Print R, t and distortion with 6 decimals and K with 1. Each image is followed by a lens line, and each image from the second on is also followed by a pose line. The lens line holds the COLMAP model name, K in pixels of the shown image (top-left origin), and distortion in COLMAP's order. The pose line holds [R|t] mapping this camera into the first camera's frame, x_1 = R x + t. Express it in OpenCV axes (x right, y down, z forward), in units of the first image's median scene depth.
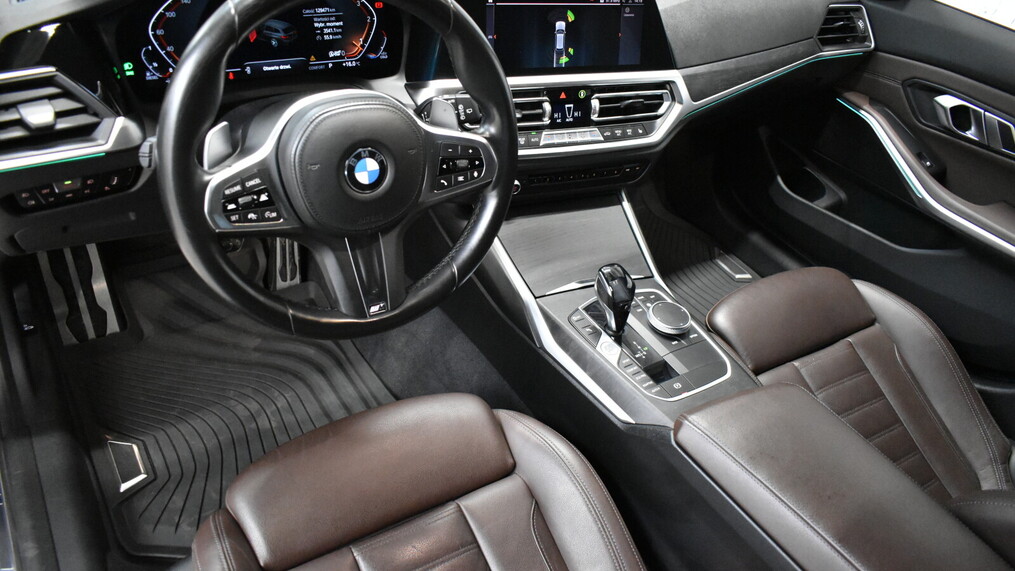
lens RADIAL K [[772.0, 0, 507.5], [0, 772.0, 285.5], [0, 0, 1]] dist [-0.027815, 0.014788]
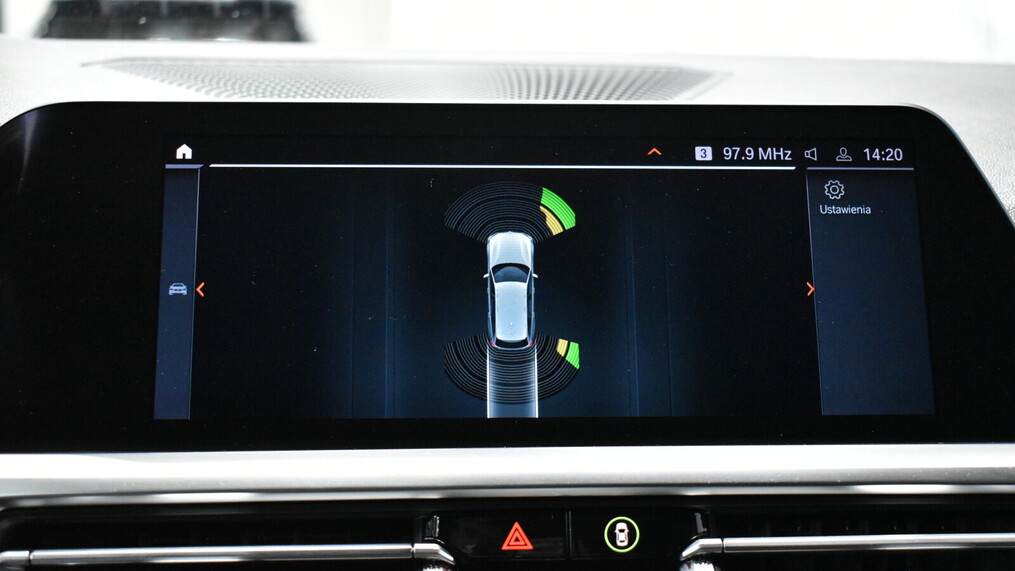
lens RADIAL K [[1320.8, 0, 507.5], [0, 1320.8, 285.5], [0, 0, 1]] dist [-0.014262, -0.008266]
pose [[0.920914, -0.112870, -0.373065, 0.229996], [-0.117470, 0.832272, -0.541778, -0.113695], [0.371642, 0.542755, 0.753193, 0.736494]]
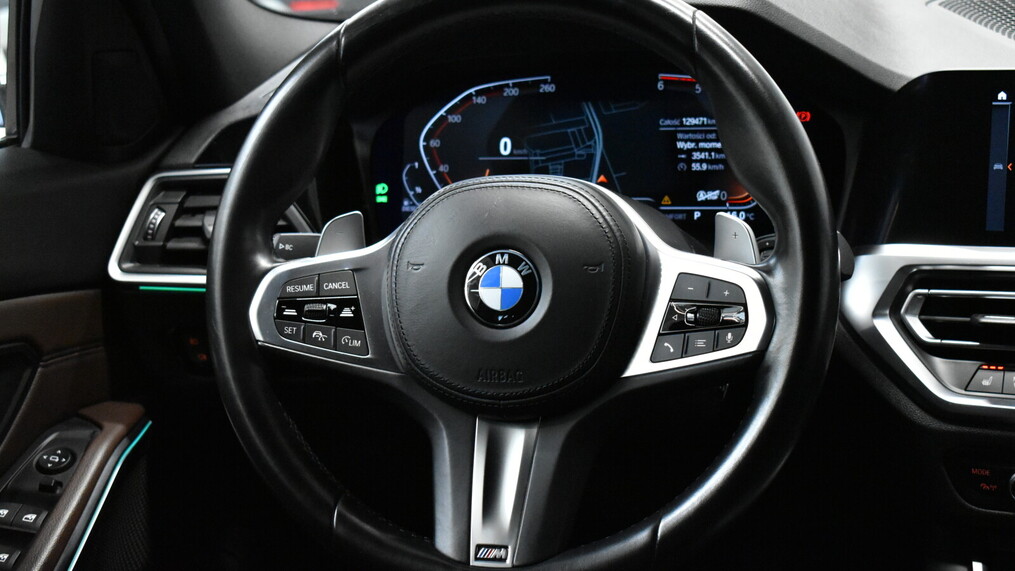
lens RADIAL K [[1827.2, 0, 507.5], [0, 1827.2, 285.5], [0, 0, 1]] dist [-0.020009, -0.070020]
pose [[0.659082, -0.019936, -0.751807, 0.644124], [-0.333336, 0.888352, -0.315781, 0.211991], [0.674165, 0.458730, 0.578851, 0.164055]]
